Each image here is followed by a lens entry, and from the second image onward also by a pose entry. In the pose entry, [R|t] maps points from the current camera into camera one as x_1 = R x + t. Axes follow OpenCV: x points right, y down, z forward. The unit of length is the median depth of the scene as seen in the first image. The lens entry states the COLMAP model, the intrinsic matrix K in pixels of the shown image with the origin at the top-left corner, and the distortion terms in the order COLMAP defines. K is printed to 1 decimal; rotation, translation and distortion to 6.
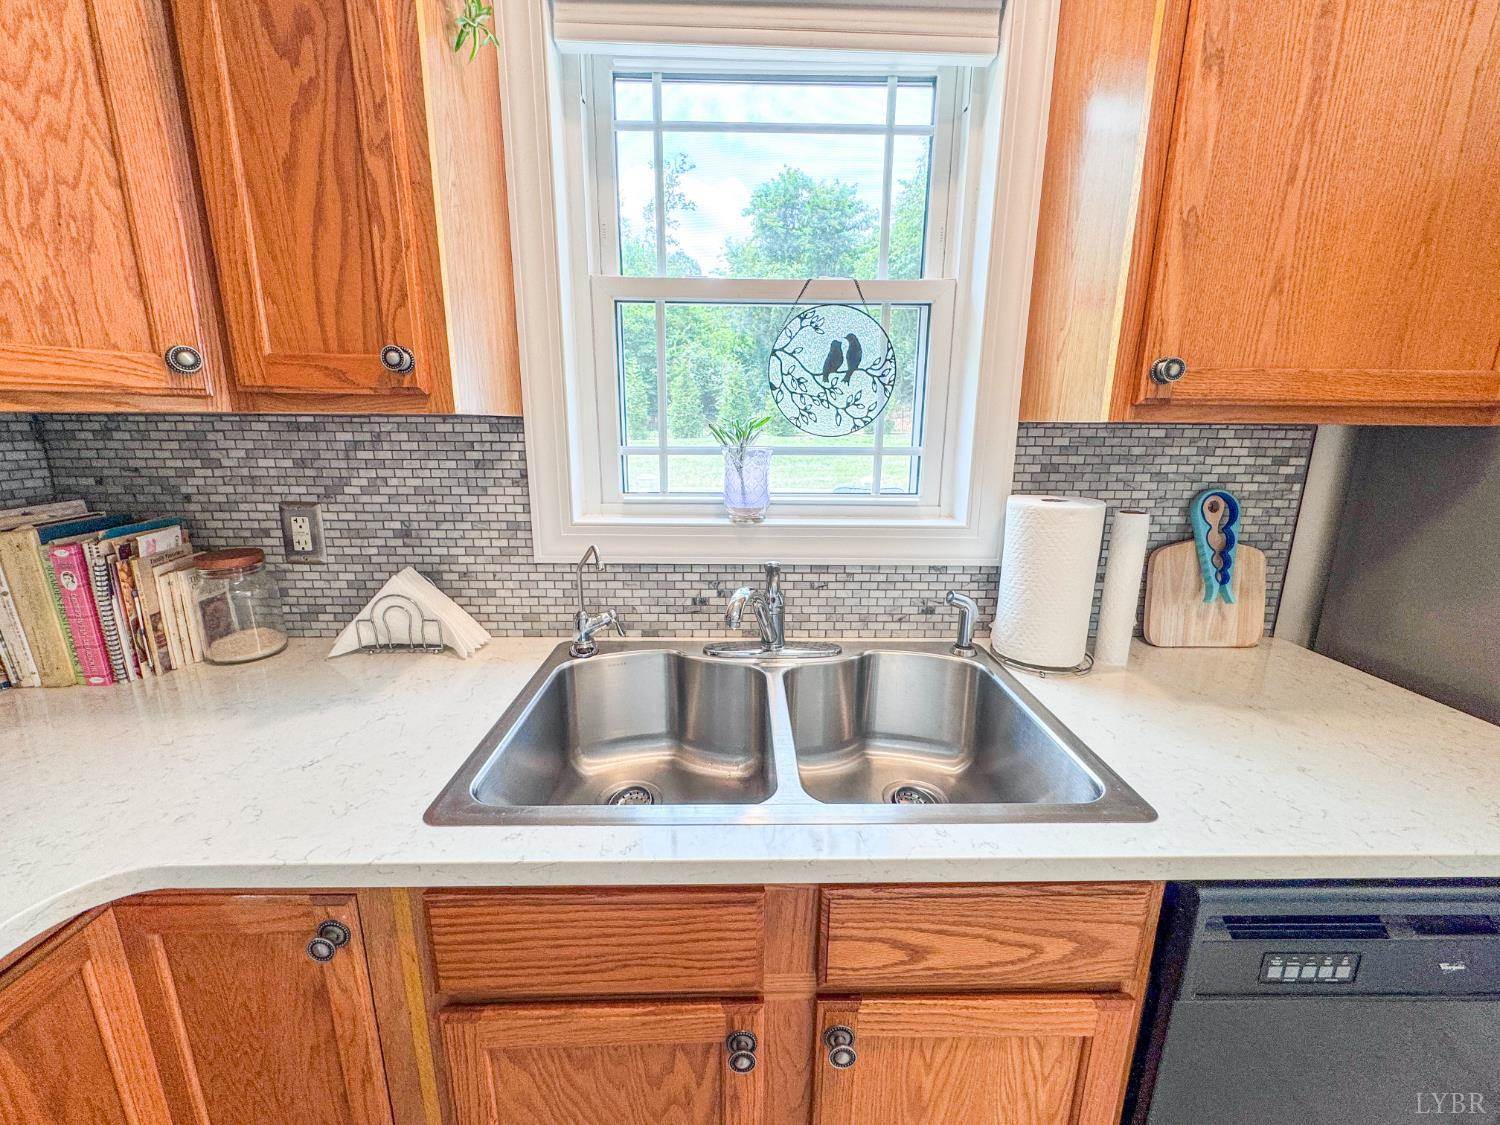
lens RADIAL K [[599.4, 0, 745.0], [0, 599.4, 558.1], [0, 0, 1]] dist [-0.002077, 0.000353]
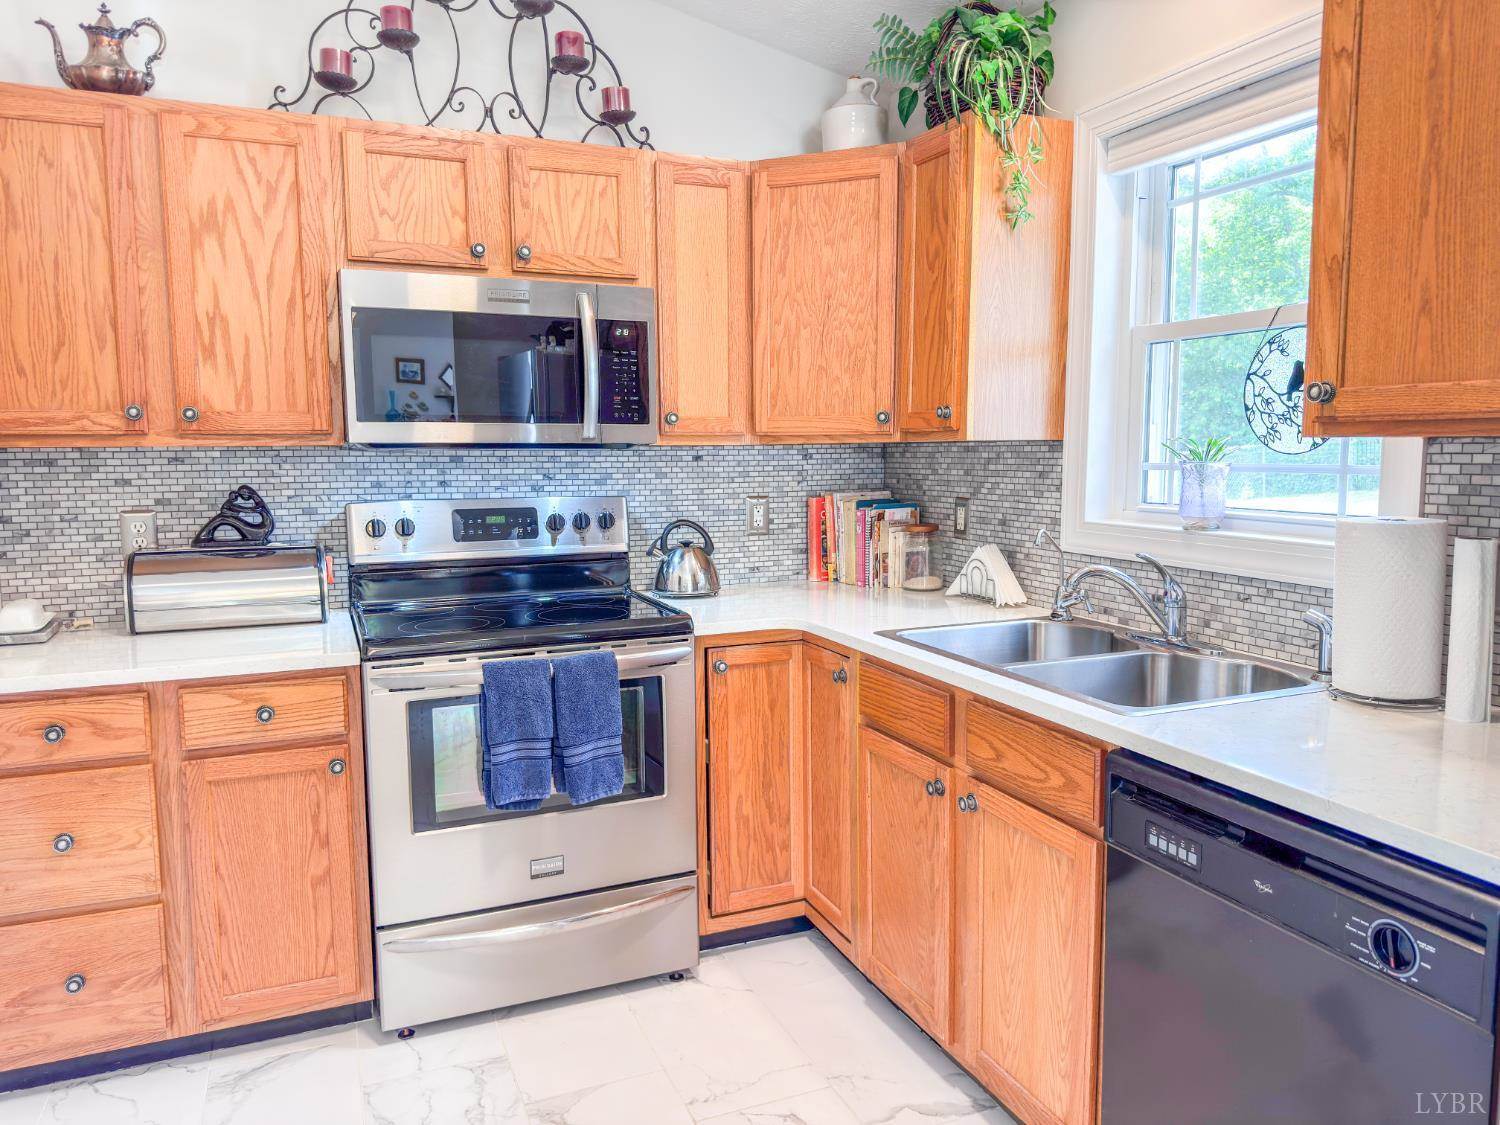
lens RADIAL K [[1060.7, 0, 749.0], [0, 1060.7, 562.6], [0, 0, 1]] dist [0.037098, -0.041500]
pose [[0.367703, 0.091409, -0.925440, 1.650107], [-0.194061, 0.980790, 0.019770, 0.126825], [0.909470, 0.172322, 0.378378, -0.512854]]
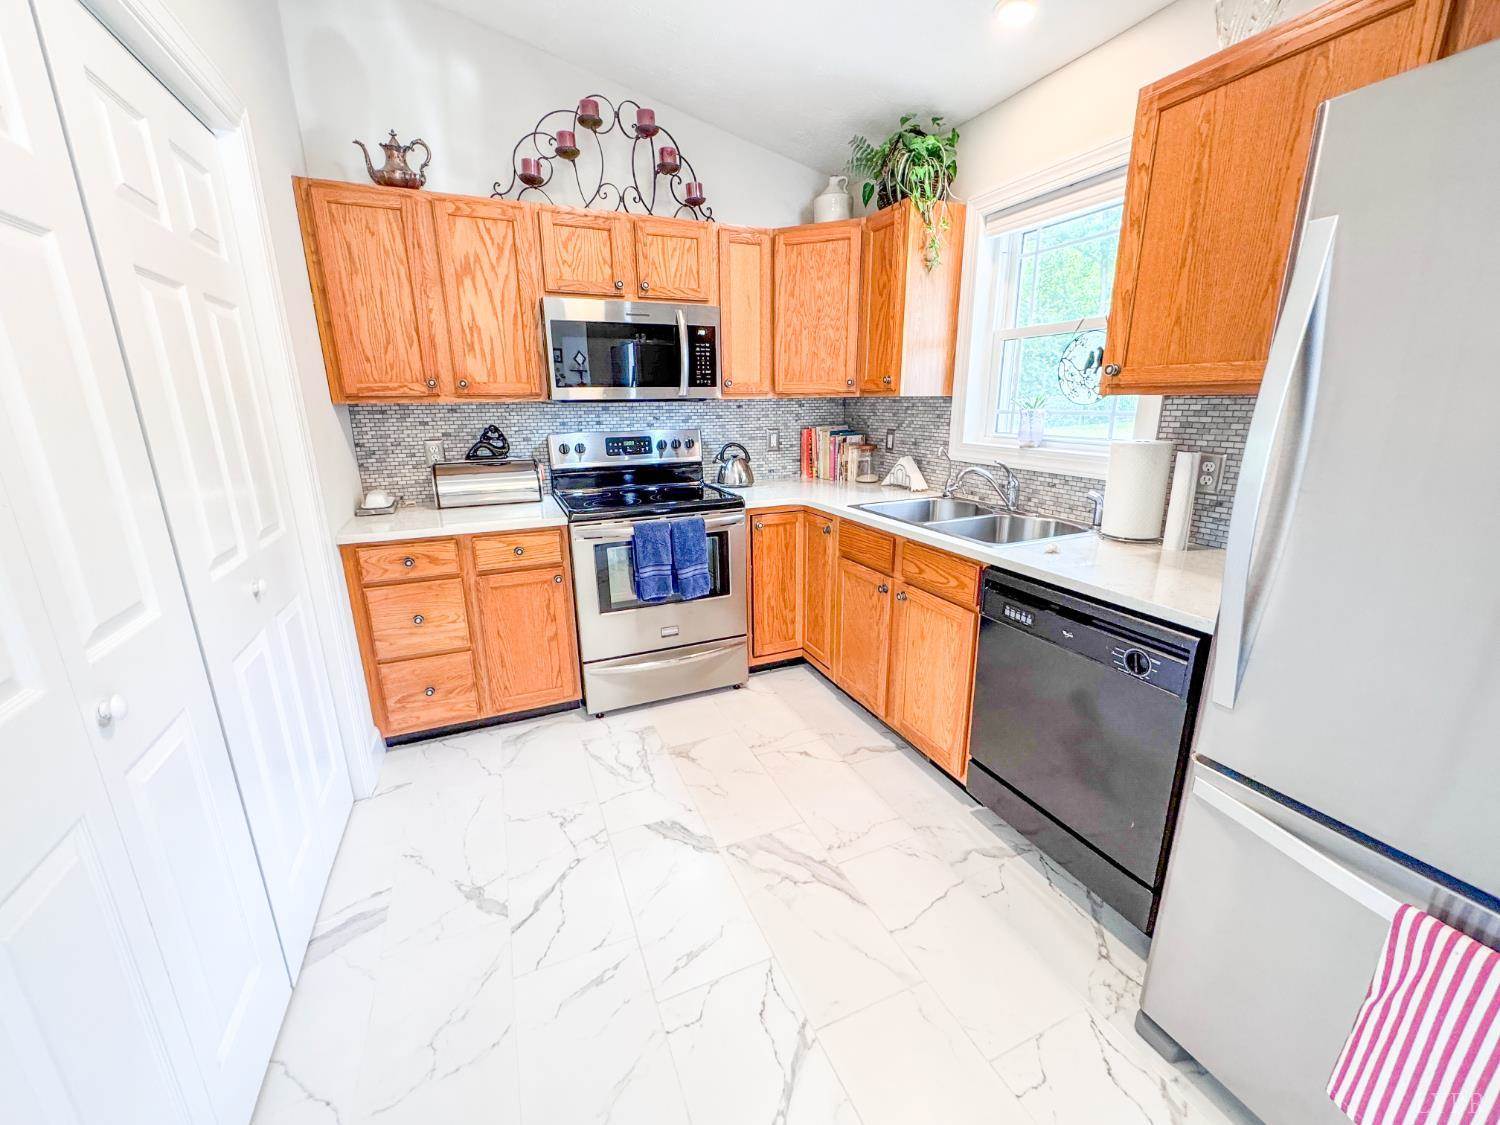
lens RADIAL K [[599.4, 0, 749.2], [0, 599.4, 556.6], [0, 0, 1]] dist [-0.002077, 0.000353]
pose [[0.378768, 0.224123, -0.897944, 1.656286], [-0.189208, 0.968495, 0.161921, 0.153107], [0.905944, 0.108568, 0.409240, -0.662281]]
